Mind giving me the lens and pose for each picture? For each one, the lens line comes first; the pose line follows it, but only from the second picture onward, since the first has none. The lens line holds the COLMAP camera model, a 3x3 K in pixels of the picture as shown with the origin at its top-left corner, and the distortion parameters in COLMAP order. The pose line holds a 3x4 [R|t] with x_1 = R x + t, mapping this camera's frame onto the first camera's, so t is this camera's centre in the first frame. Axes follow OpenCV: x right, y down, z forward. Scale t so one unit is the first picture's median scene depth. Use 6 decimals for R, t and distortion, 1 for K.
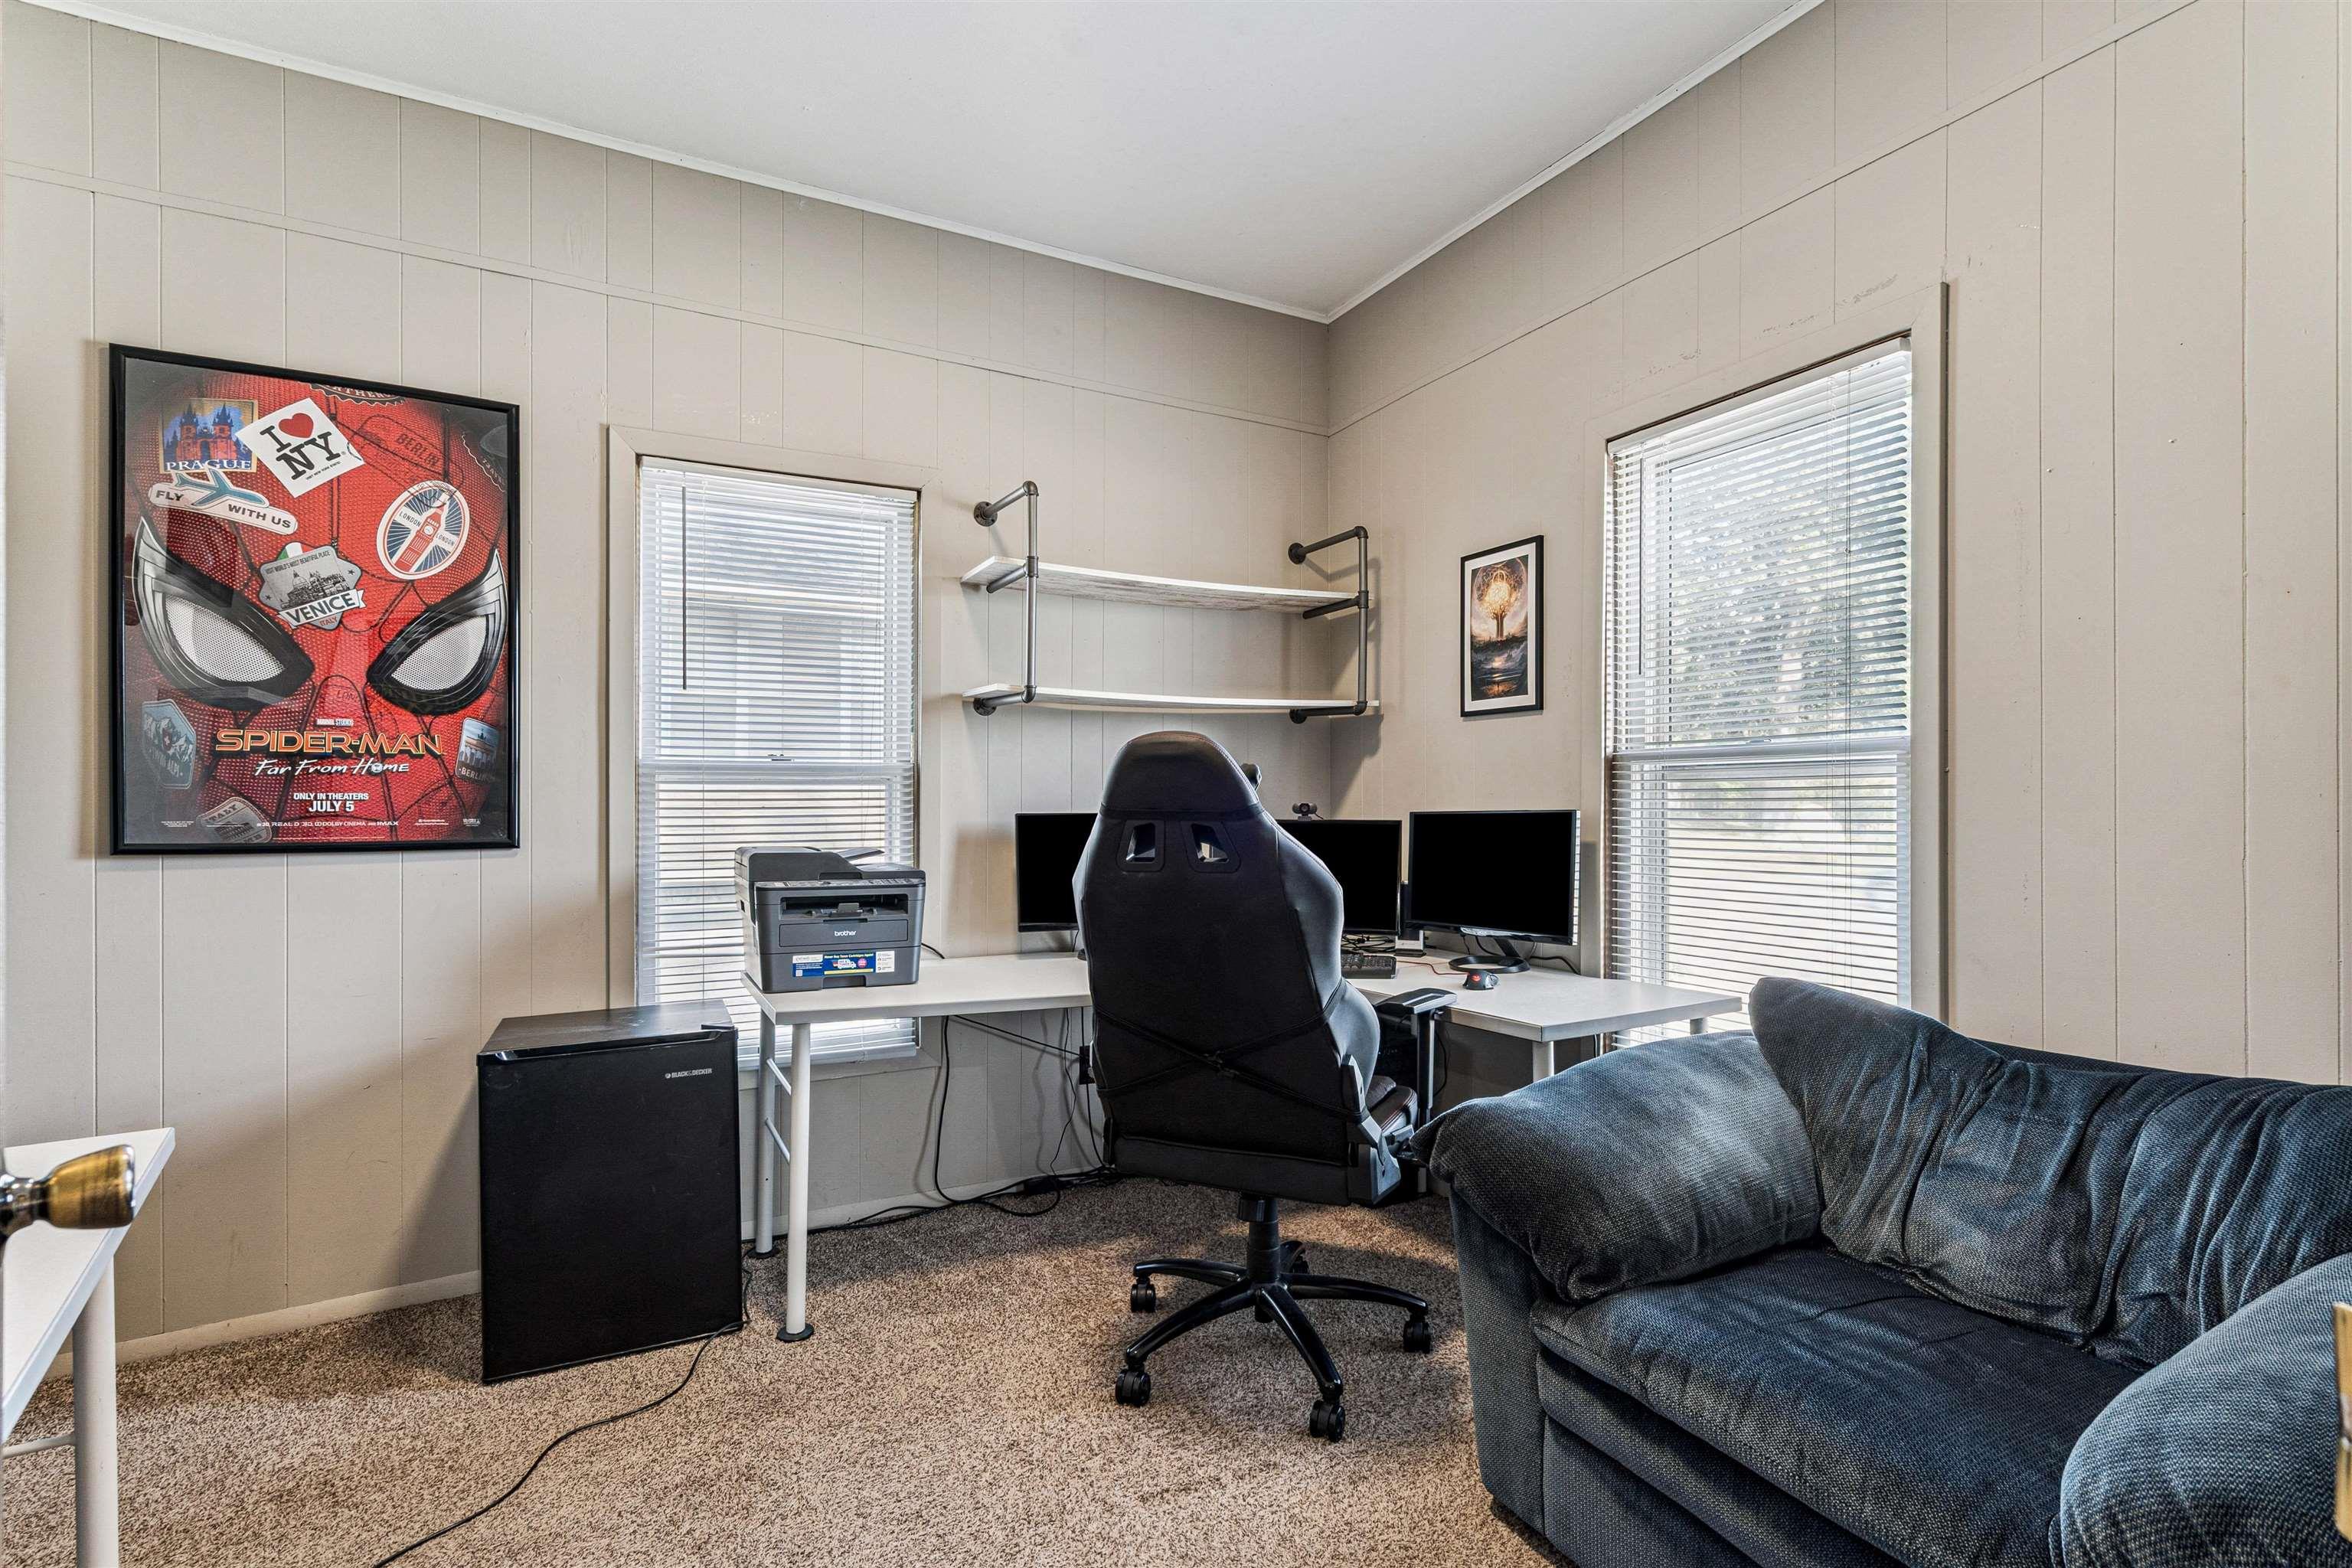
lens RADIAL K [[1092.9, 0, 1186.6], [0, 1092.9, 793.1], [0, 0, 1]] dist [-0.000257, 0.000525]
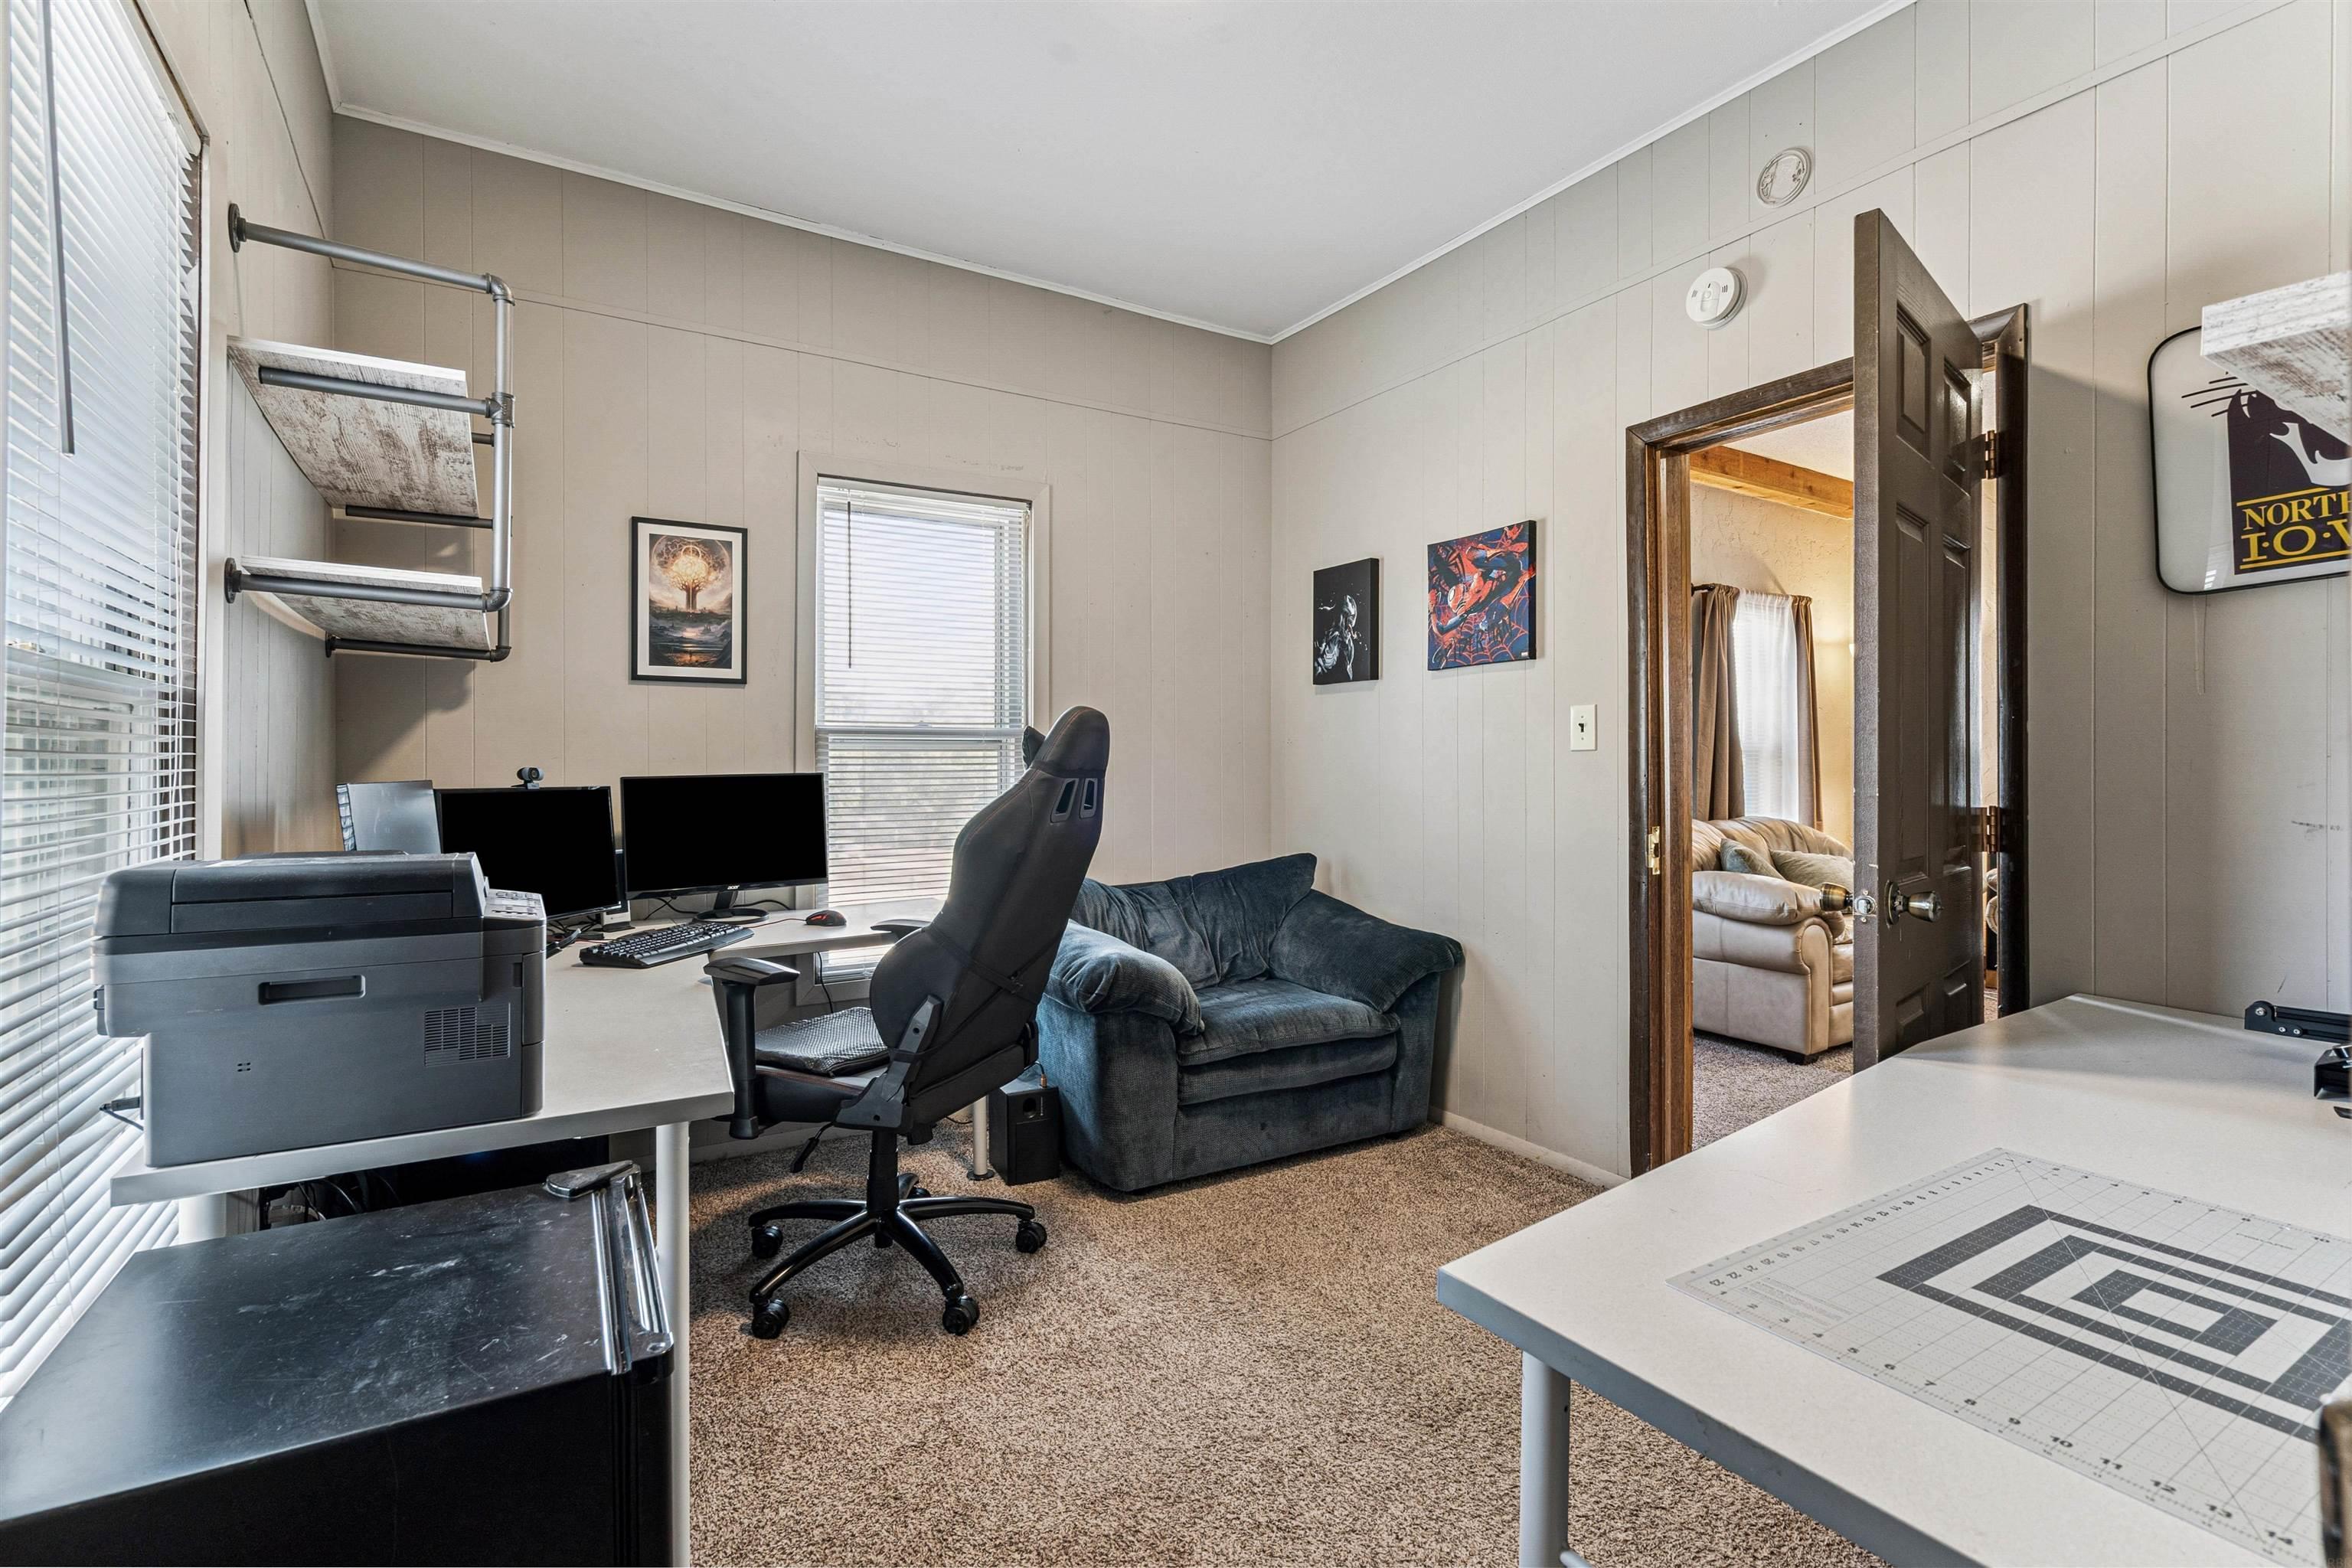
lens RADIAL K [[1092.9, 0, 1179.9], [0, 1092.9, 773.0], [0, 0, 1]] dist [-0.000257, 0.000525]
pose [[-0.061536, -0.002684, 0.998101, -0.788880], [0.001738, 0.999995, 0.002796, 0.012297], [-0.998103, 0.001906, -0.061531, 0.597210]]
